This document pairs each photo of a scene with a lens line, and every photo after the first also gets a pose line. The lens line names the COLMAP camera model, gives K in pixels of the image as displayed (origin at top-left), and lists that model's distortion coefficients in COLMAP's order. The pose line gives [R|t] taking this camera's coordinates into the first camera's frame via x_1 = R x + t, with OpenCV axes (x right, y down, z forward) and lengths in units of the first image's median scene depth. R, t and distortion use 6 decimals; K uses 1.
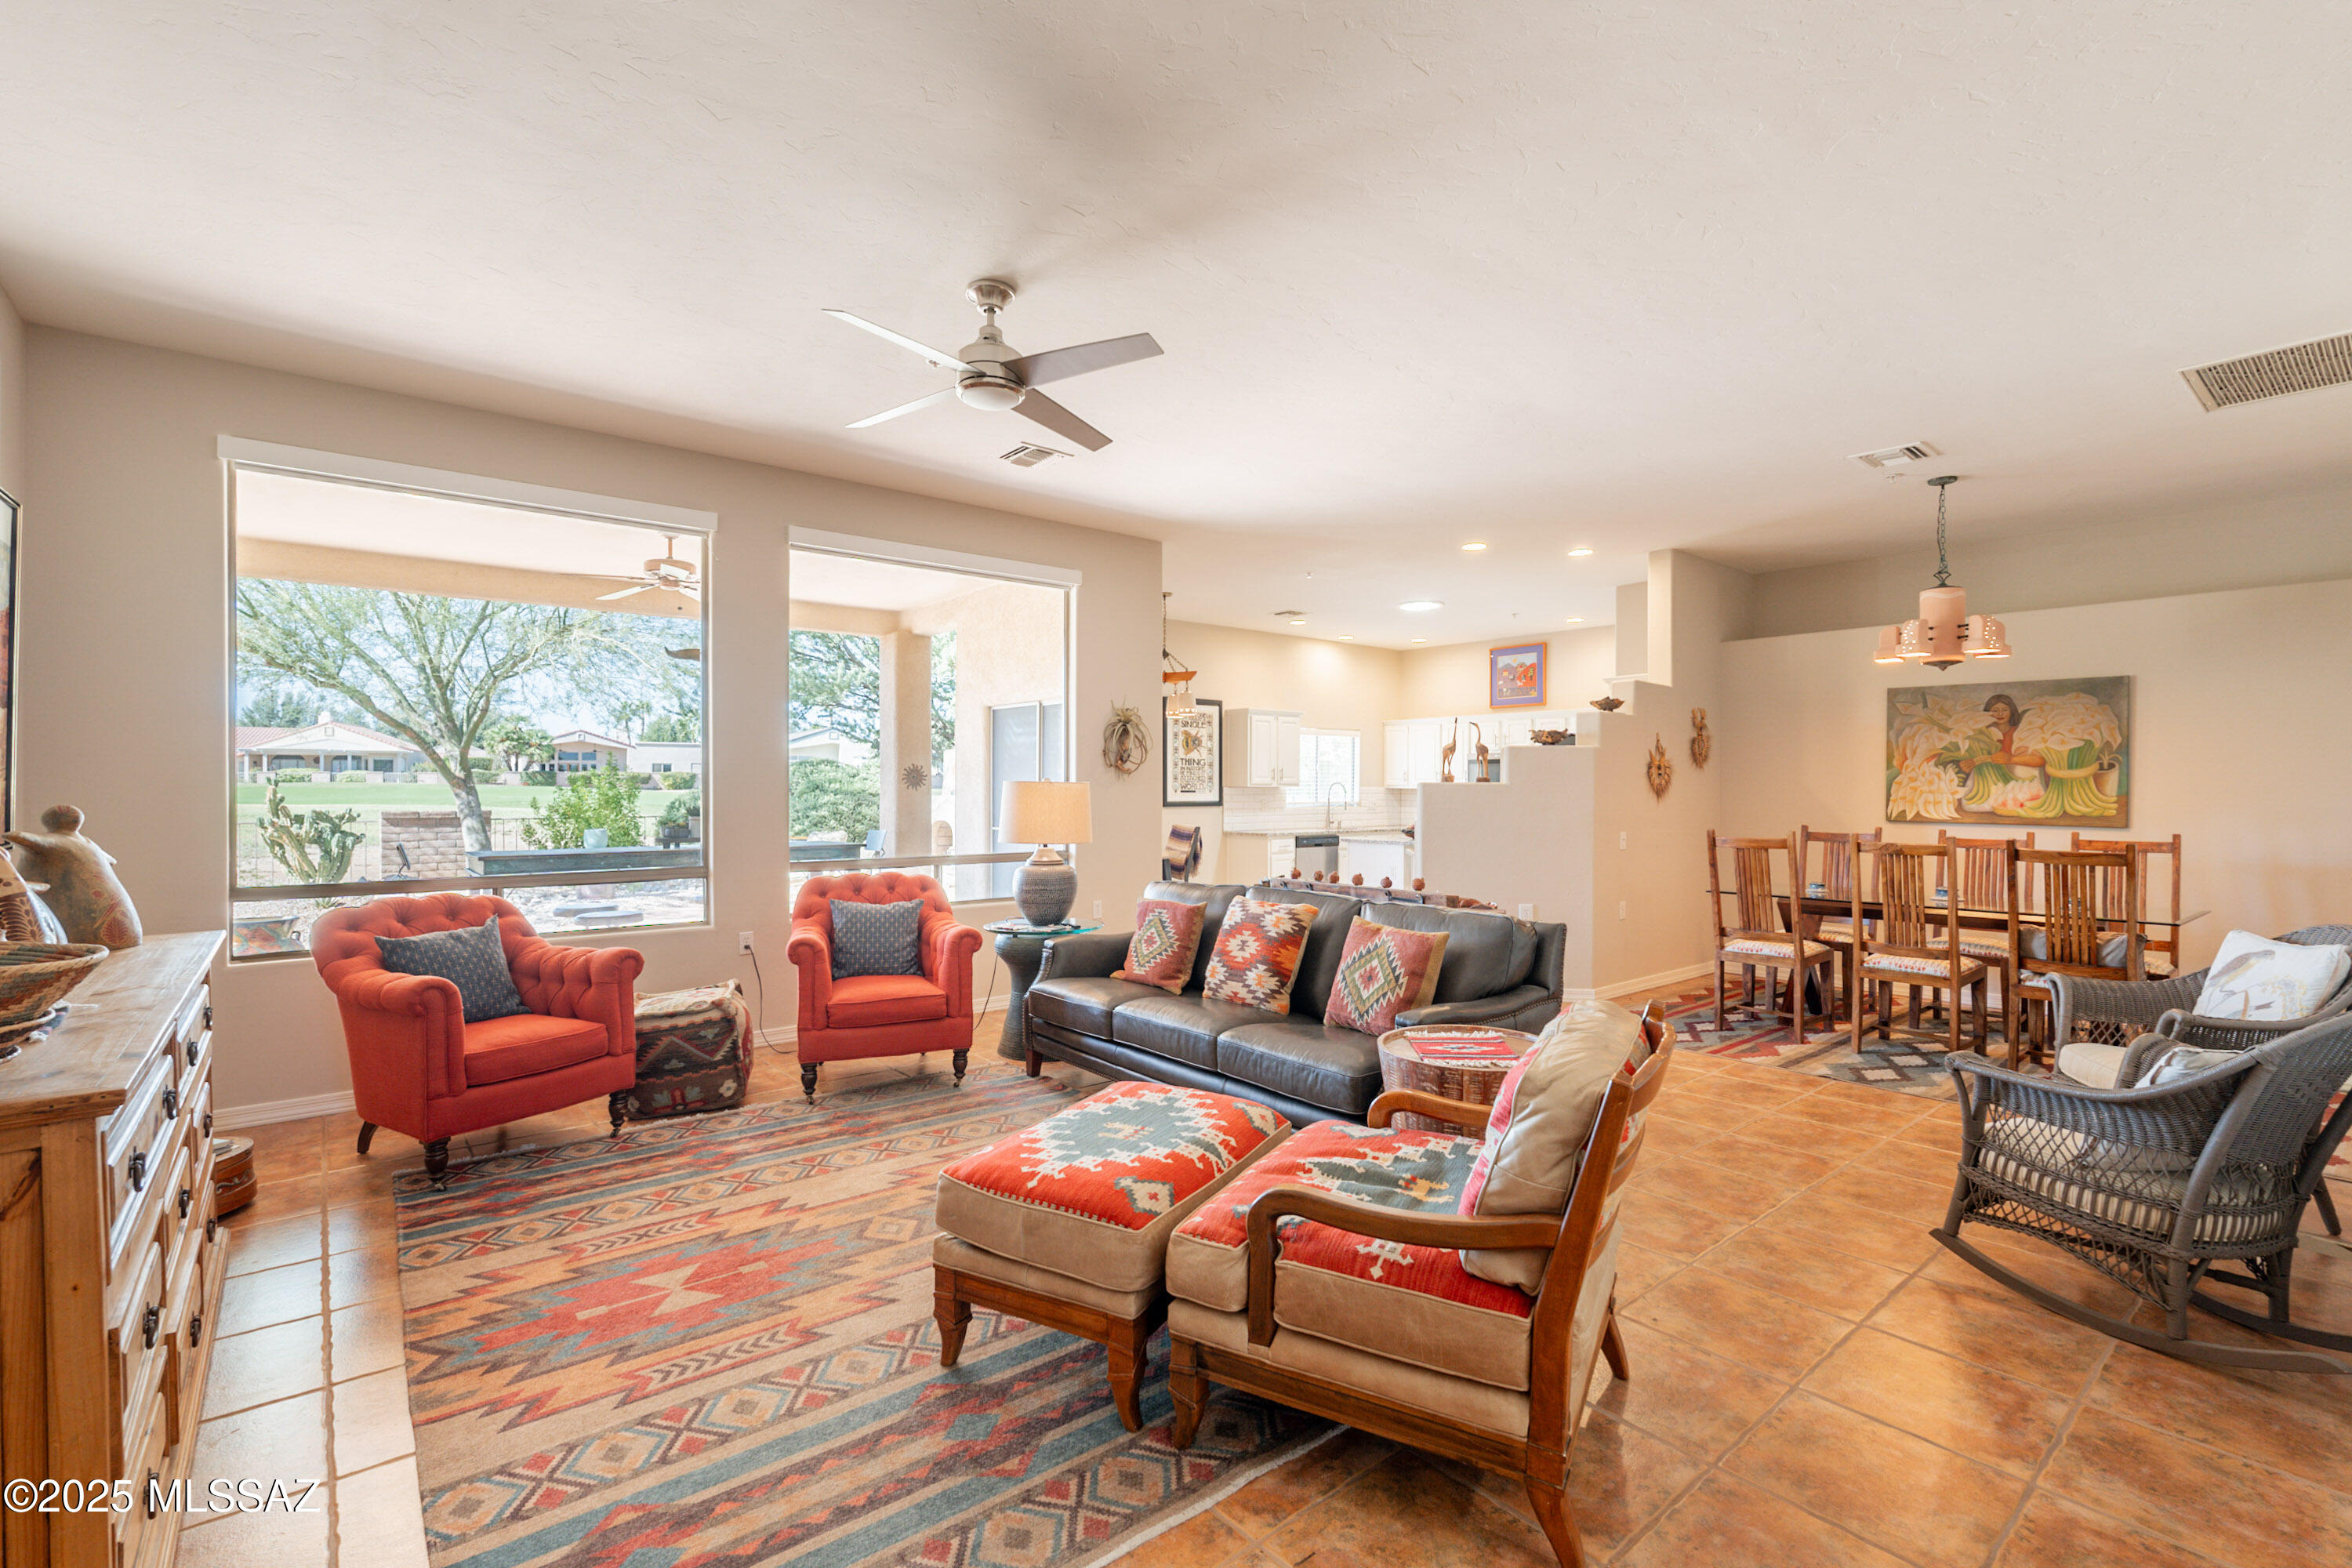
lens RADIAL K [[1024.9, 0, 1185.7], [0, 1024.9, 786.6], [0, 0, 1]] dist [-0.004281, 0.001159]
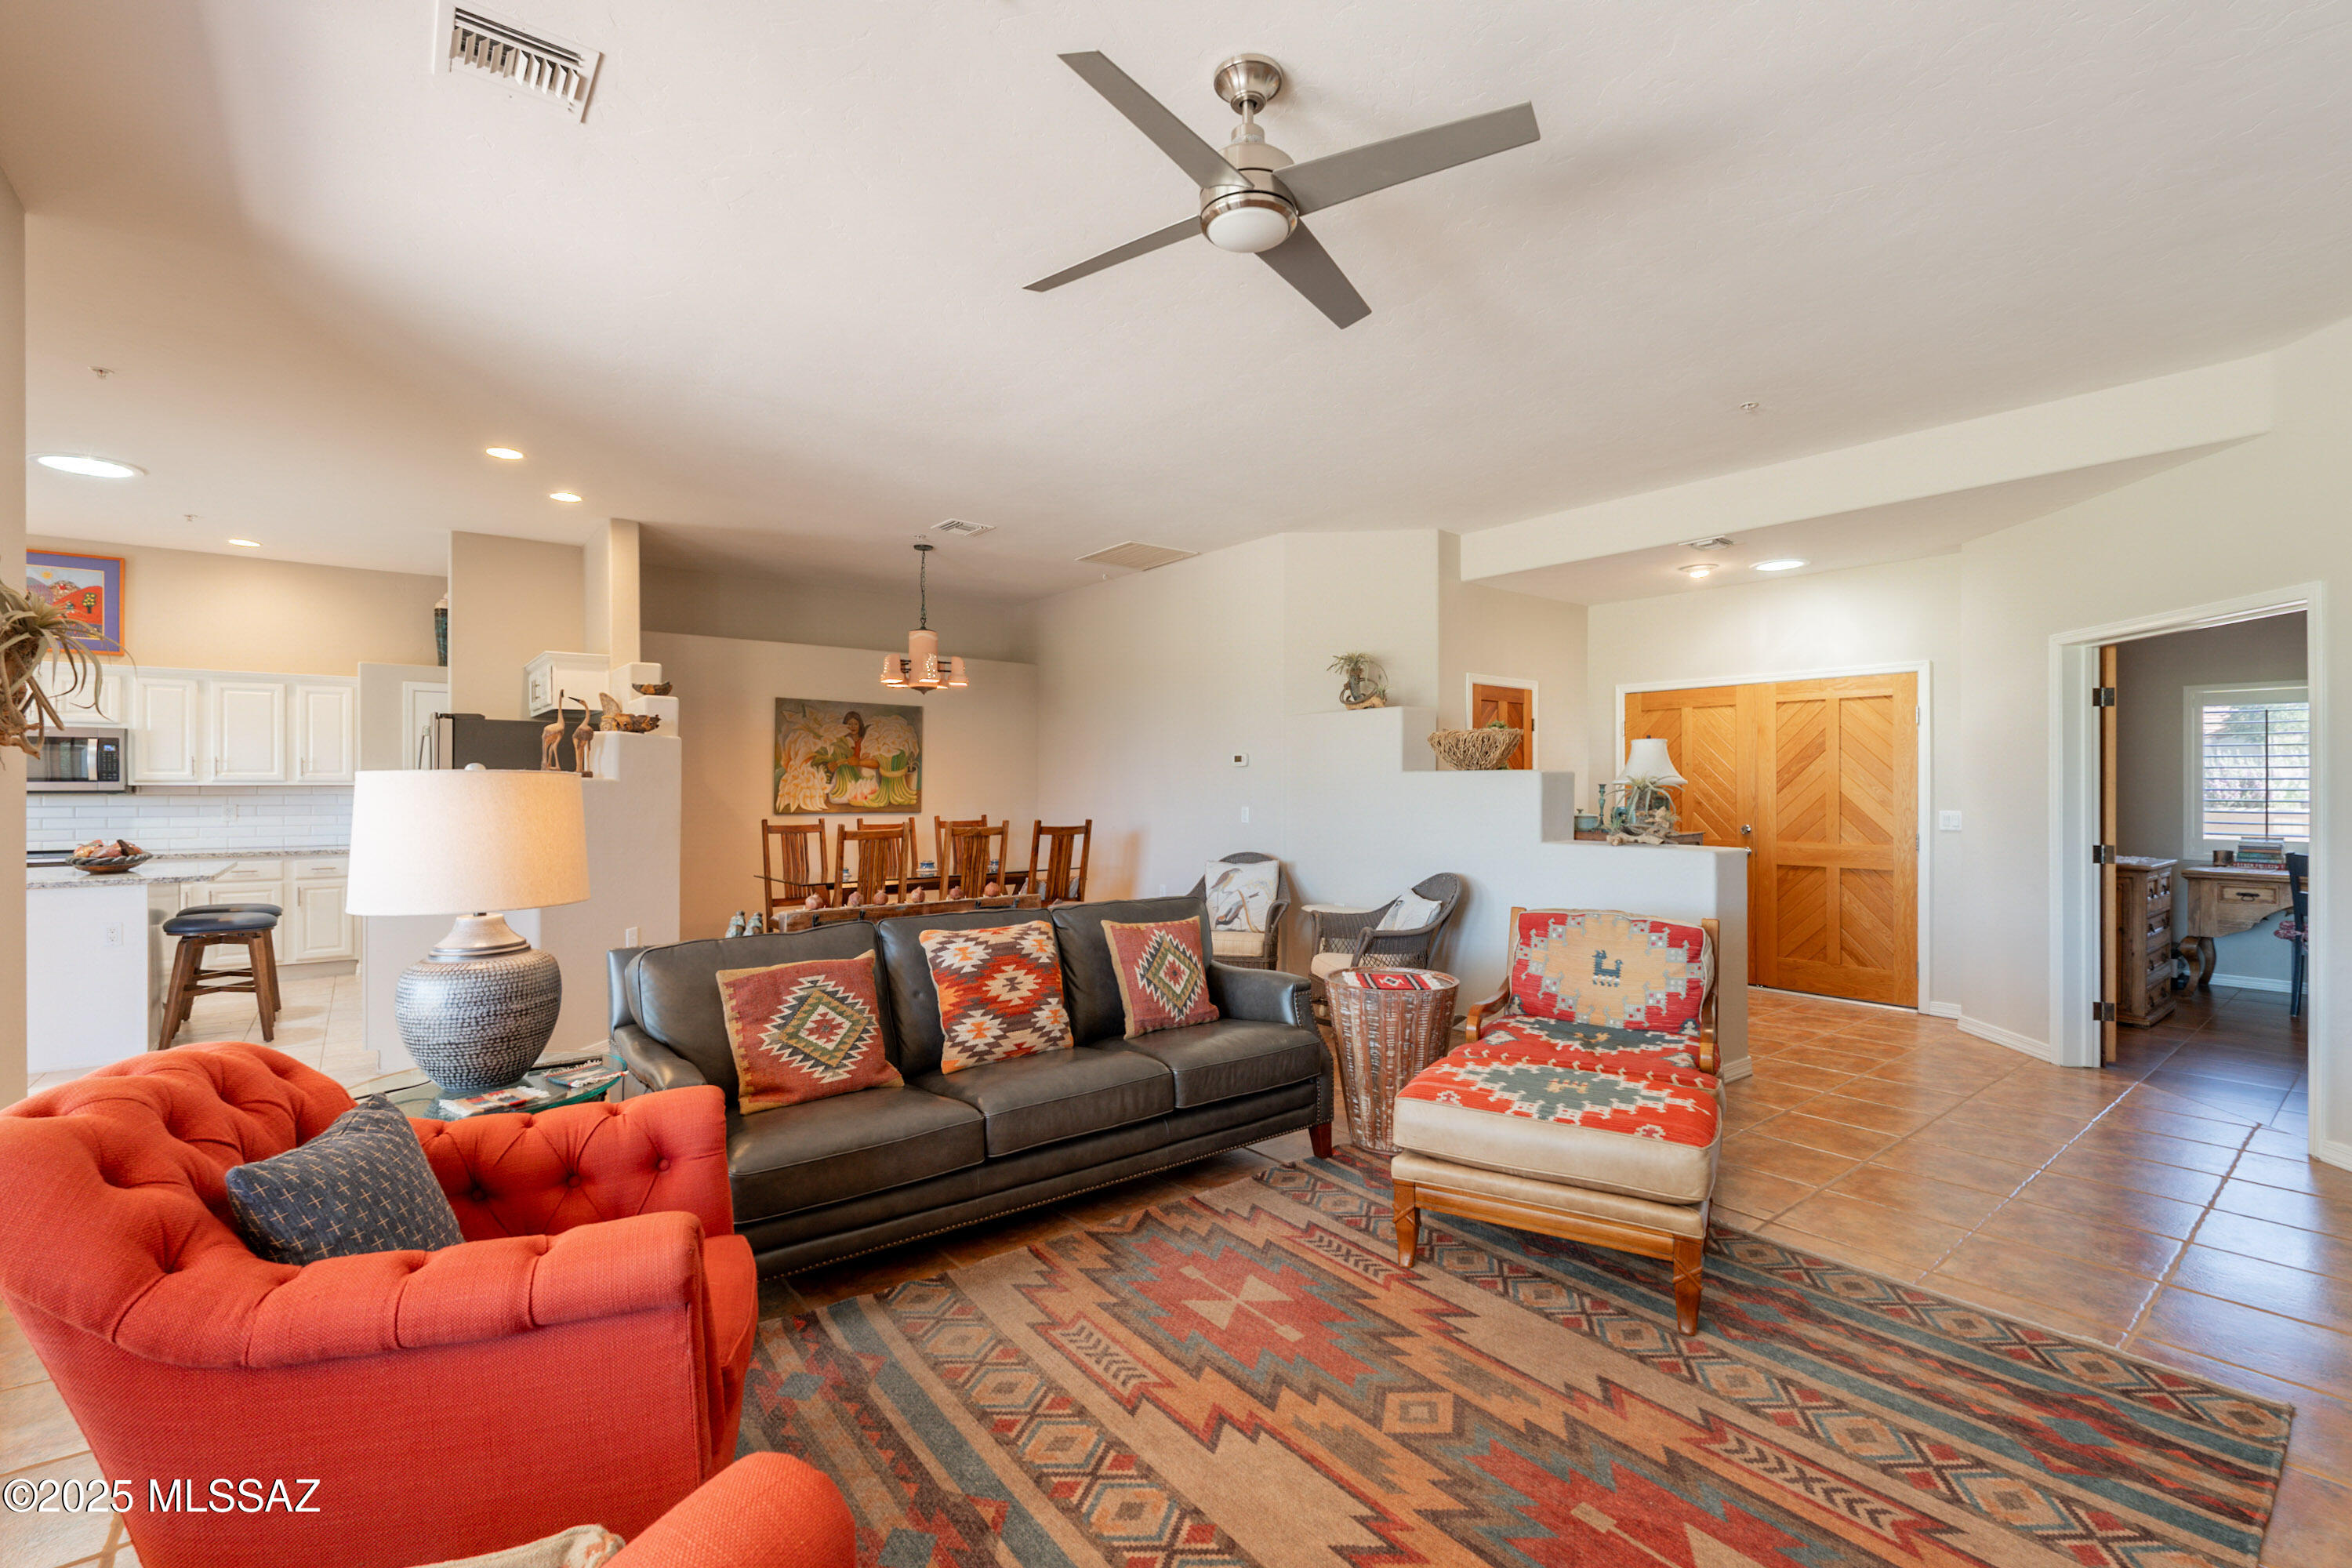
lens RADIAL K [[1024.9, 0, 1189.1], [0, 1024.9, 789.3], [0, 0, 1]] dist [-0.004281, 0.001159]
pose [[0.027379, -0.005112, 0.999612, -0.499974], [-0.002246, 0.999984, 0.005175, -0.000503], [-0.999623, -0.002387, 0.027367, 0.572572]]
